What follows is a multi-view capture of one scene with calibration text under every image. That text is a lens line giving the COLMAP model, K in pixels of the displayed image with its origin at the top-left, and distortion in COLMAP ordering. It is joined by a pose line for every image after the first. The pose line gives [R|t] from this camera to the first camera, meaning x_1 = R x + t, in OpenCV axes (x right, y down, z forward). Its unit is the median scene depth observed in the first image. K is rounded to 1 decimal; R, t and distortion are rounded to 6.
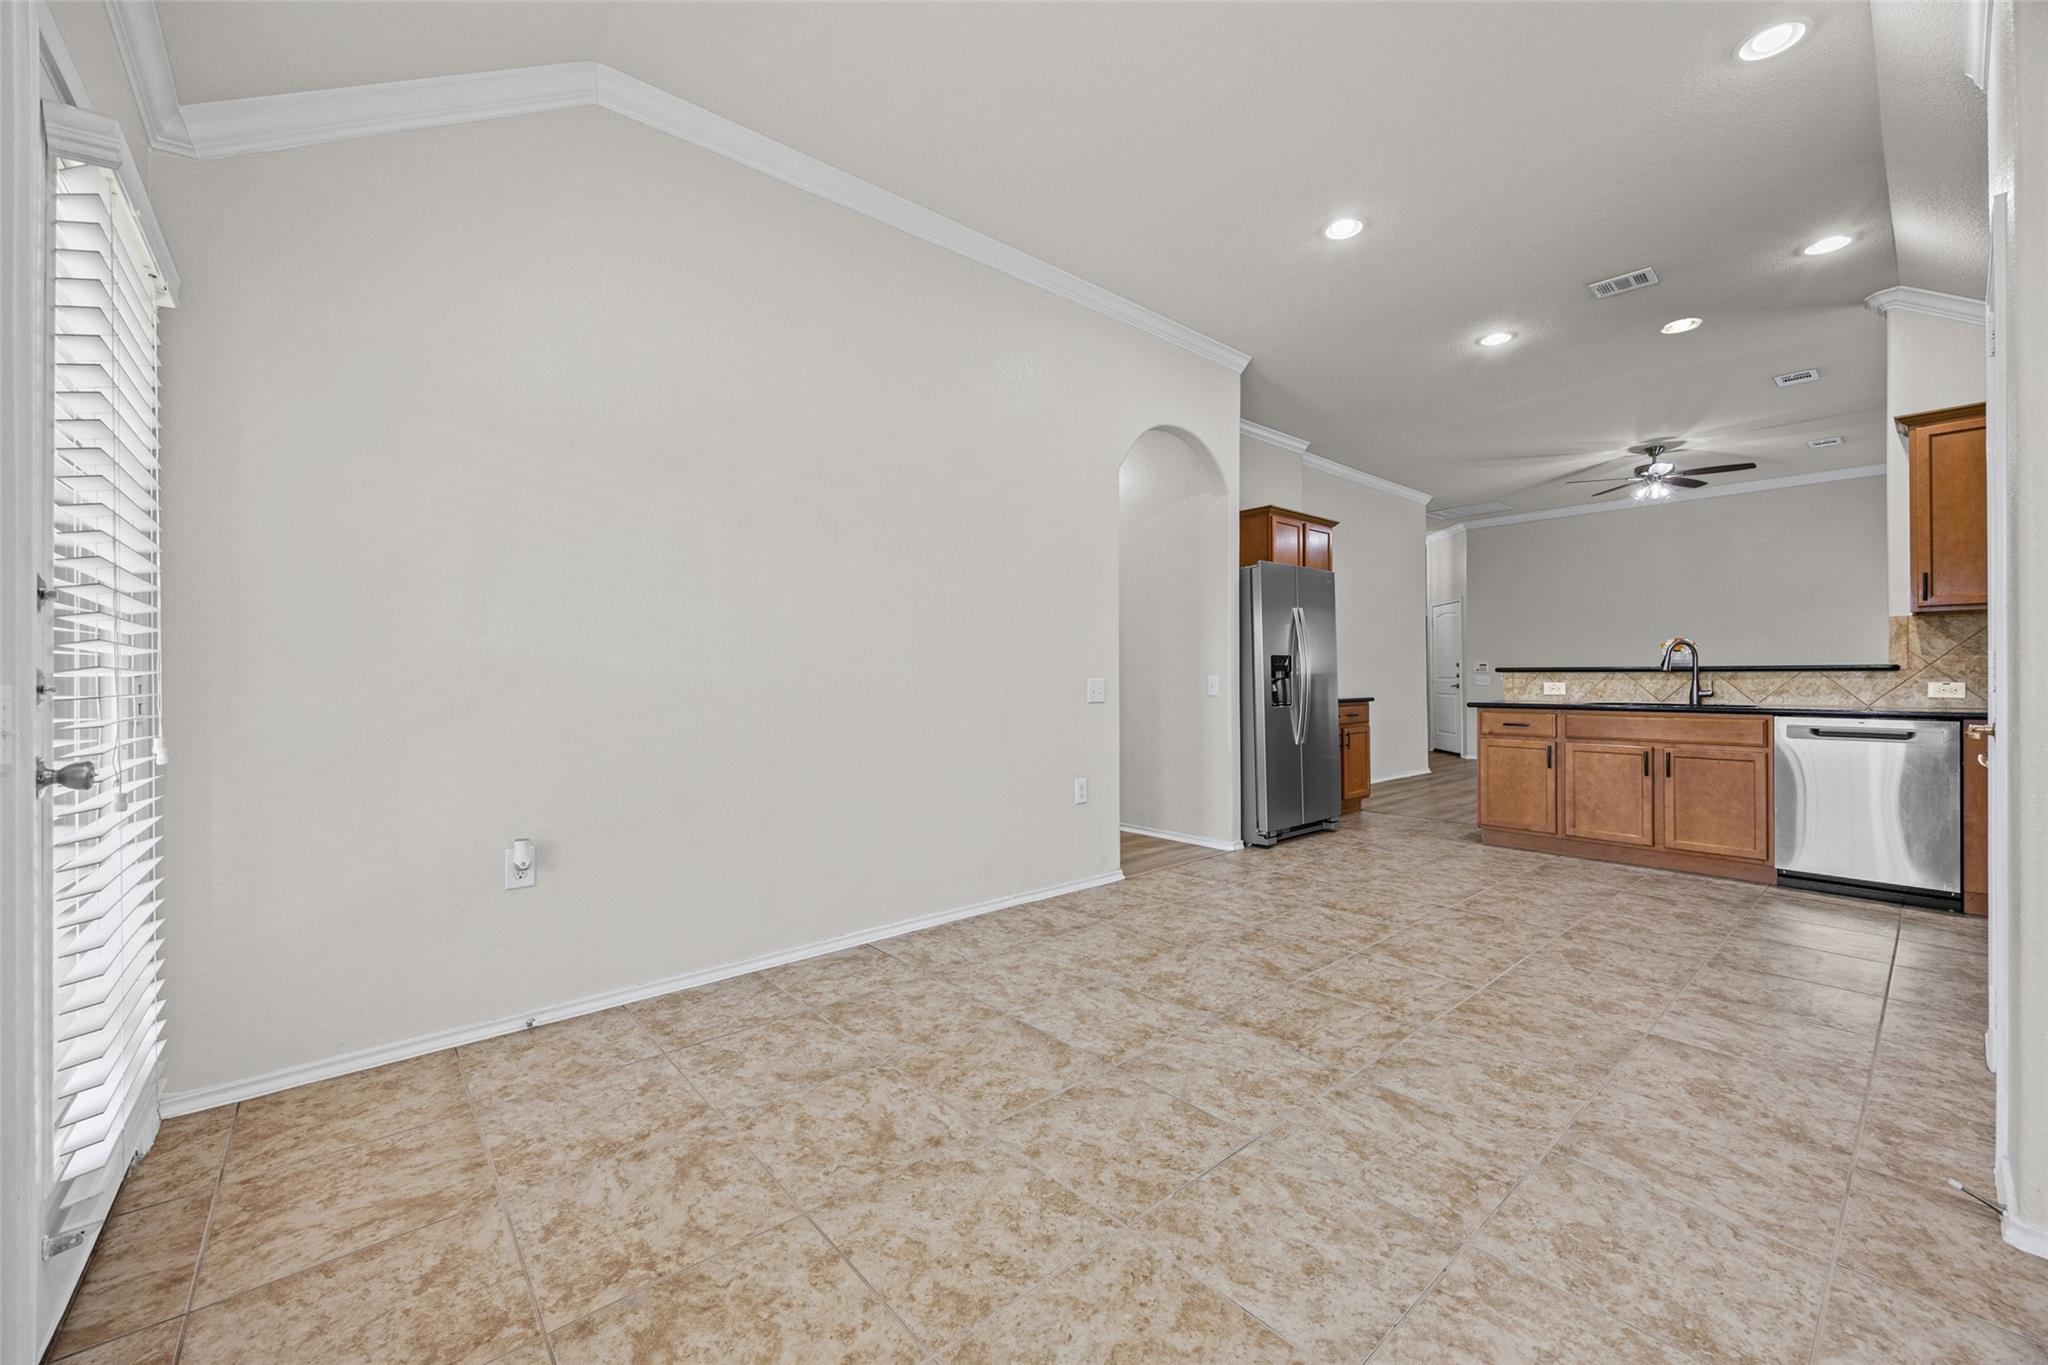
lens RADIAL K [[799.3, 0, 1020.0], [0, 799.3, 685.8], [0, 0, 1]] dist [0.008935, 0.000094]
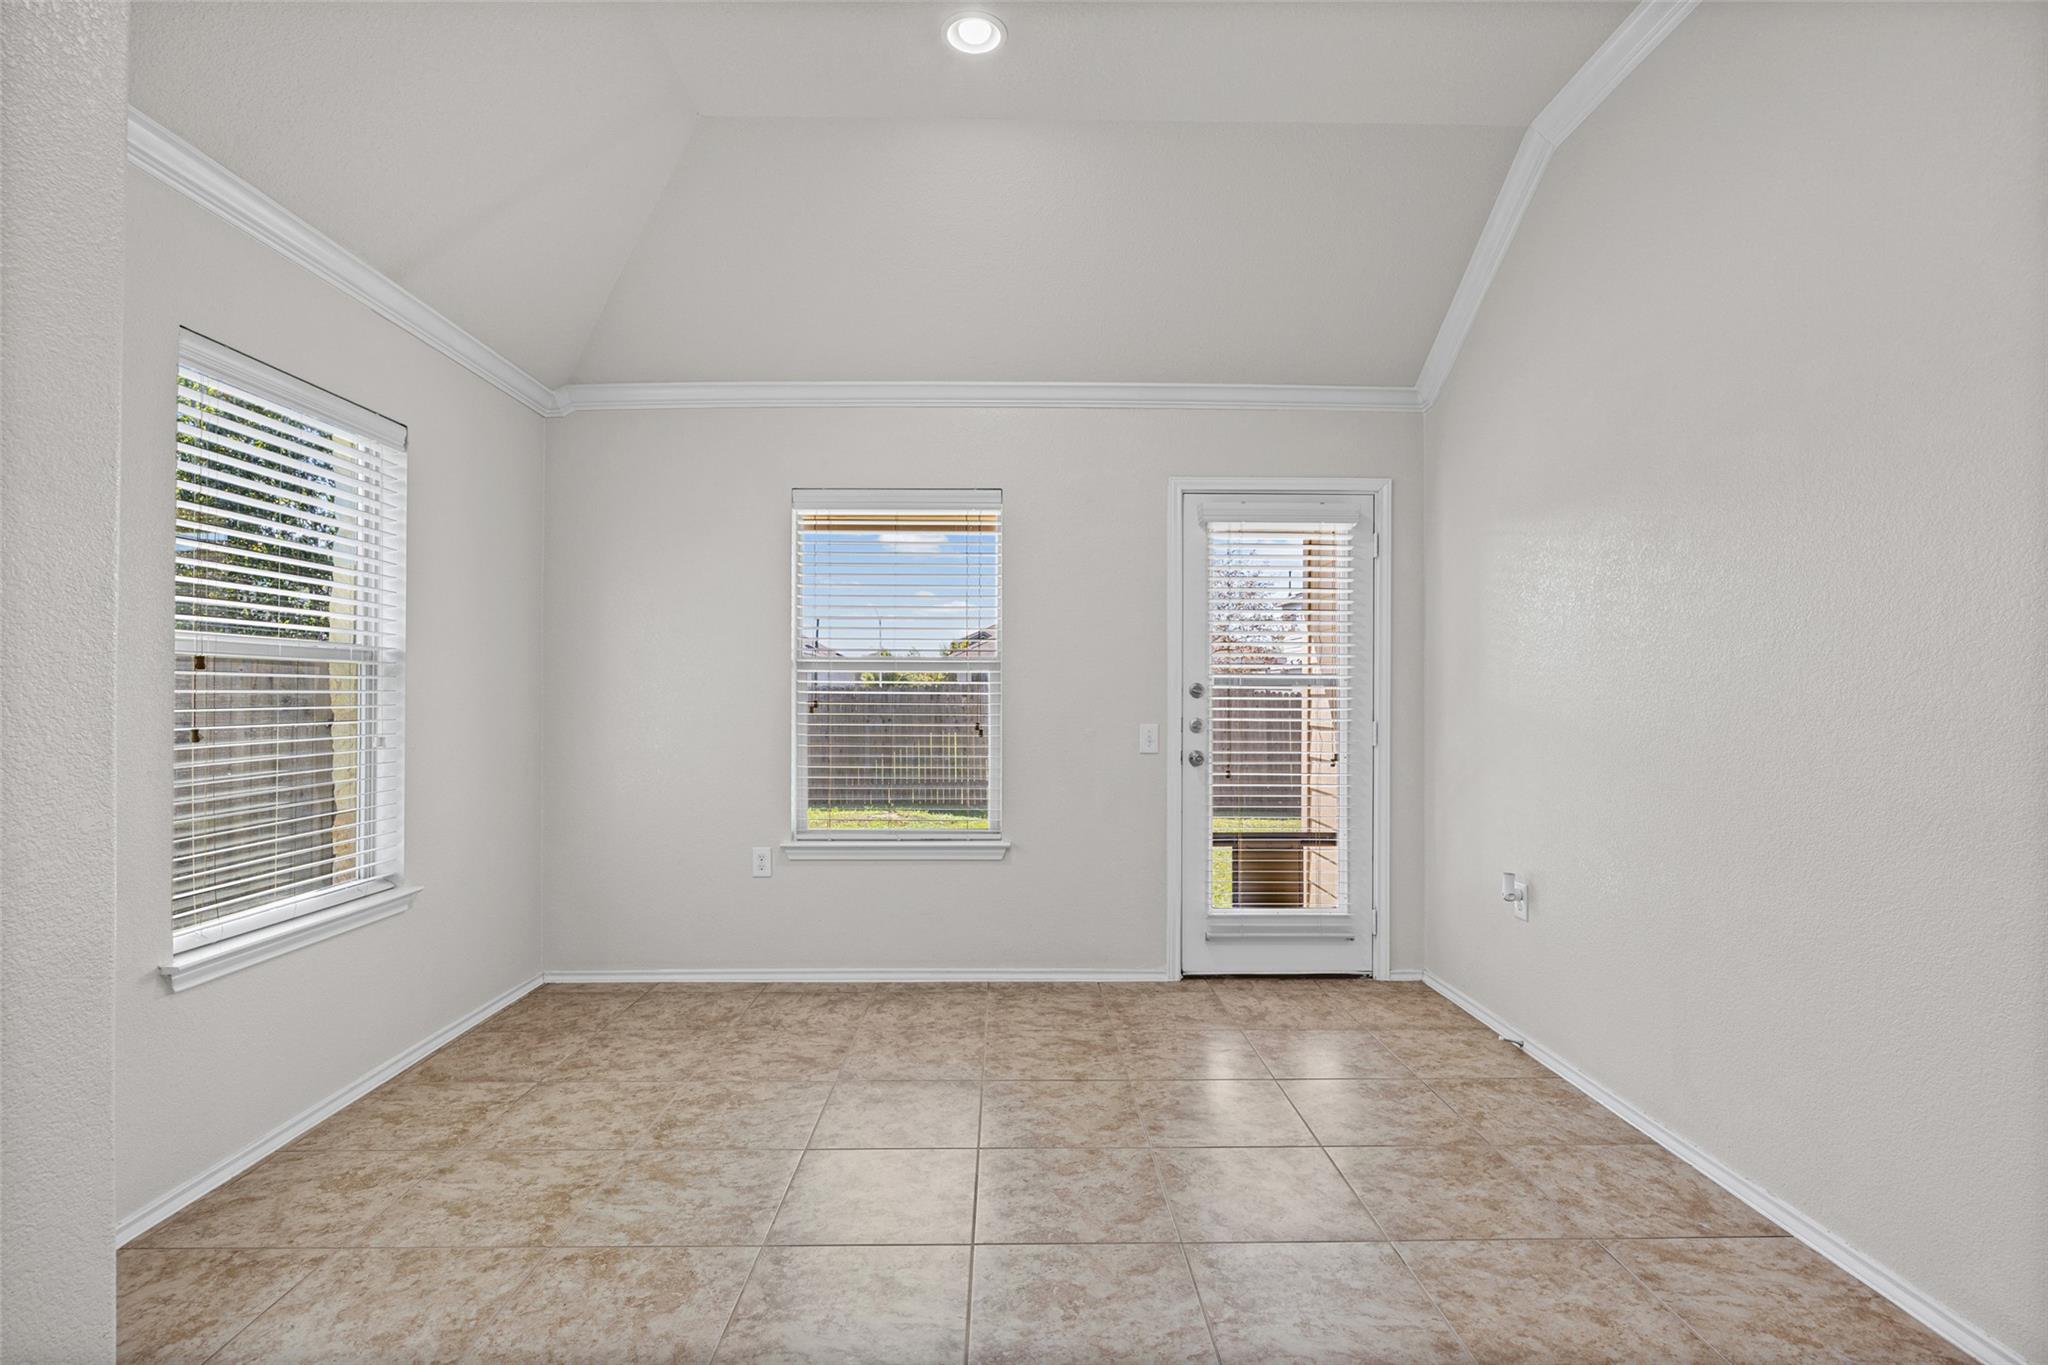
lens RADIAL K [[932.1, 0, 1008.4], [0, 932.1, 689.7], [0, 0, 1]] dist [0.002946, 0.001184]
pose [[-0.635161, -0.003348, -0.772372, 0.864974], [-0.006805, 0.999976, 0.001262, -0.063113], [0.772350, 0.006058, -0.635169, 1.339542]]
